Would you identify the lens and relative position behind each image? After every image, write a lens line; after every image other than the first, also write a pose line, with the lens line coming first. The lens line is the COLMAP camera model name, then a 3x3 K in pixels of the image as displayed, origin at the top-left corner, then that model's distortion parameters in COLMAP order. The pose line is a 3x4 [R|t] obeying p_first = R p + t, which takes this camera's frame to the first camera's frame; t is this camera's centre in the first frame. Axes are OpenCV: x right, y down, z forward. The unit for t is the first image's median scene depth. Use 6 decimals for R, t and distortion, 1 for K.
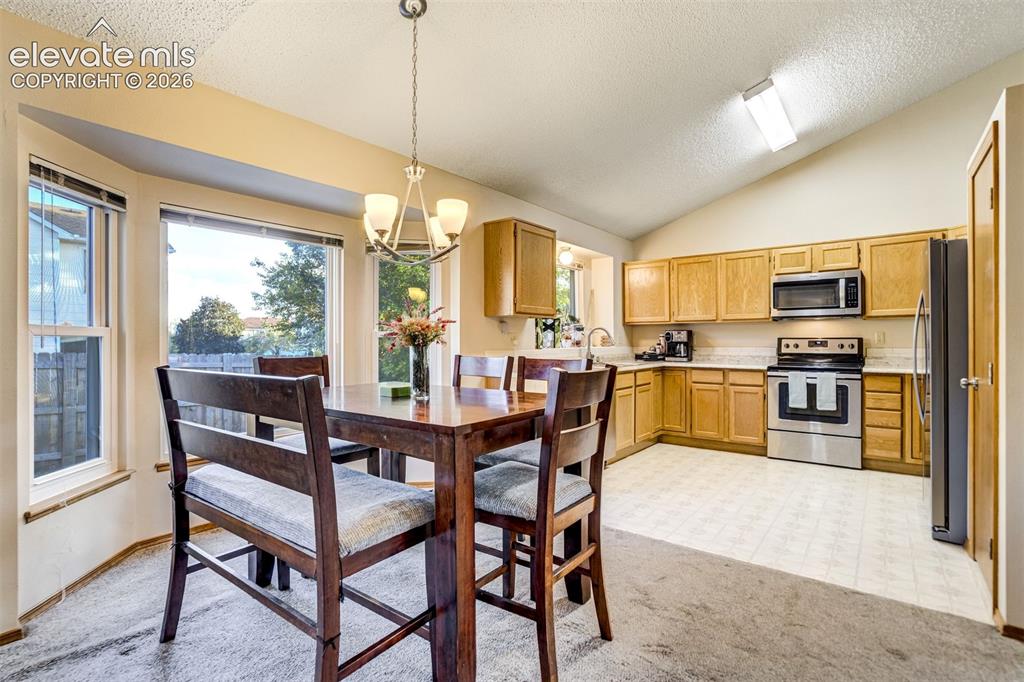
lens RADIAL K [[487.4, 0, 495.7], [0, 487.4, 345.3], [0, 0, 1]] dist [-0.033554, 0.023091]
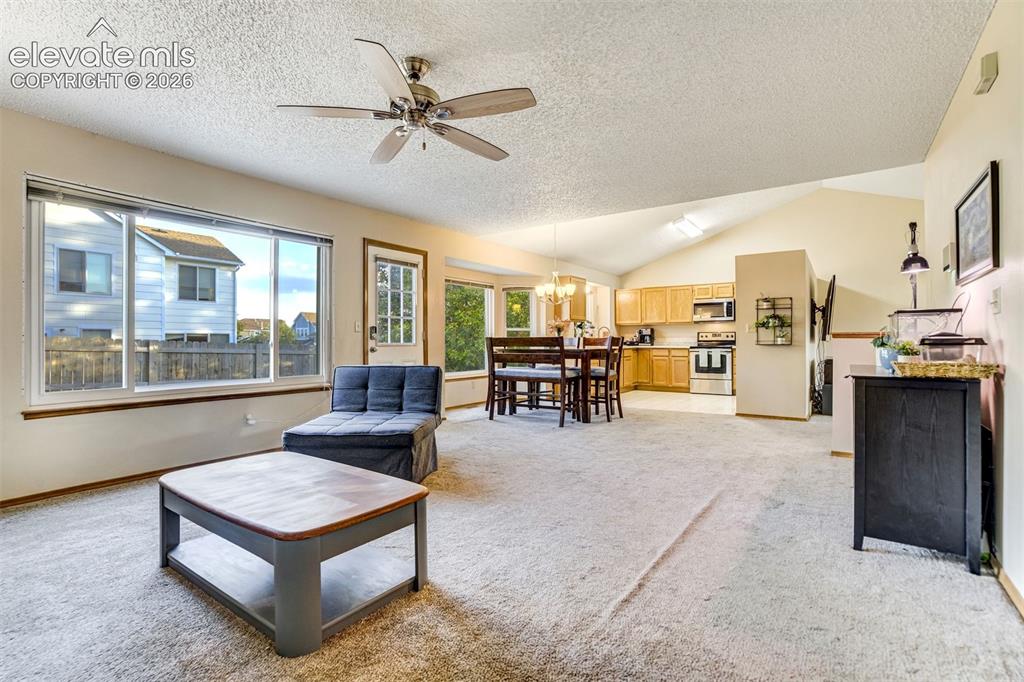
lens RADIAL K [[482.0, 0, 512.0], [0, 482.0, 341.0], [0, 0, 1]] dist [-0.001209, -0.000320]
pose [[0.997559, -0.000031, 0.069835, -0.288116], [0.000931, 0.999917, -0.012864, 0.045212], [-0.069829, 0.012898, 0.997476, -0.883510]]
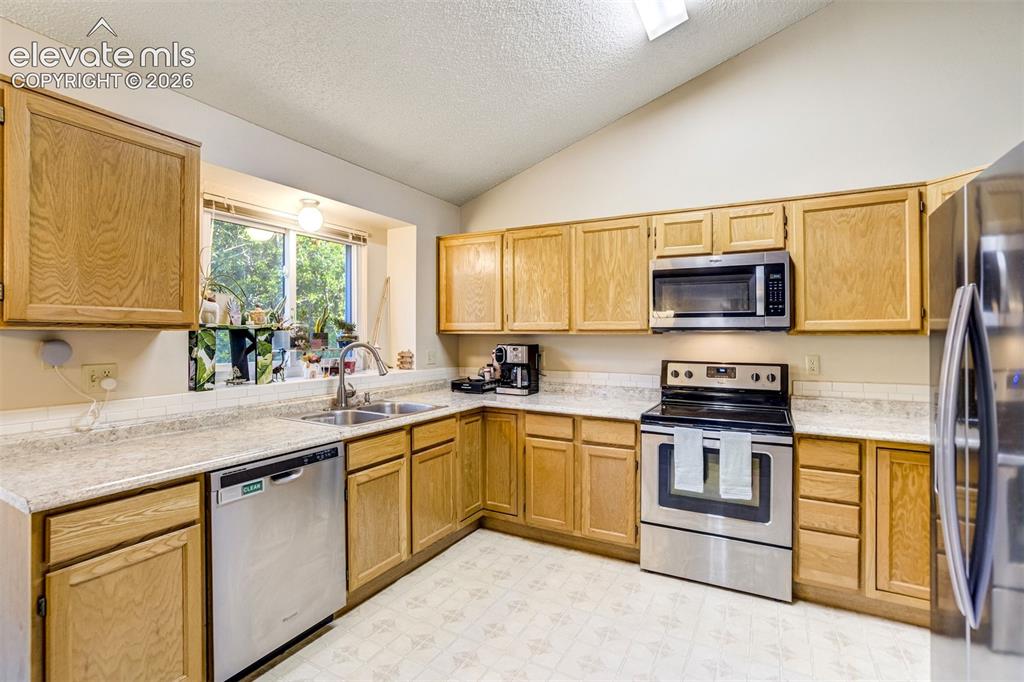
lens RADIAL K [[479.8, 0, 494.4], [0, 479.8, 335.7], [0, 0, 1]] dist [-0.045236, 0.021348]
pose [[0.987959, 0.008183, 0.154502, 0.295498], [-0.007082, 0.999946, -0.007670, -0.043947], [-0.154556, 0.006483, 0.987963, 0.456305]]
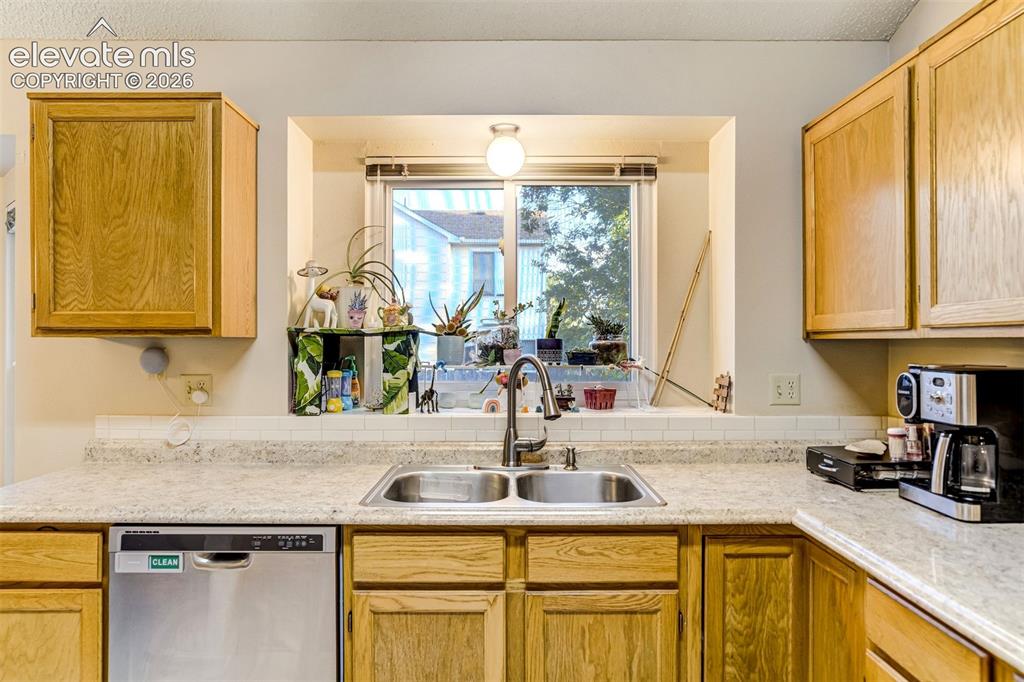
lens RADIAL K [[634.0, 0, 512.3], [0, 634.0, 335.8], [0, 0, 1]] dist [-0.006055, 0.000144]
pose [[0.629966, -0.001881, -0.776620, 0.551328], [-0.010148, 0.999892, -0.010653, -0.047885], [0.776556, 0.014592, 0.629879, 0.777821]]
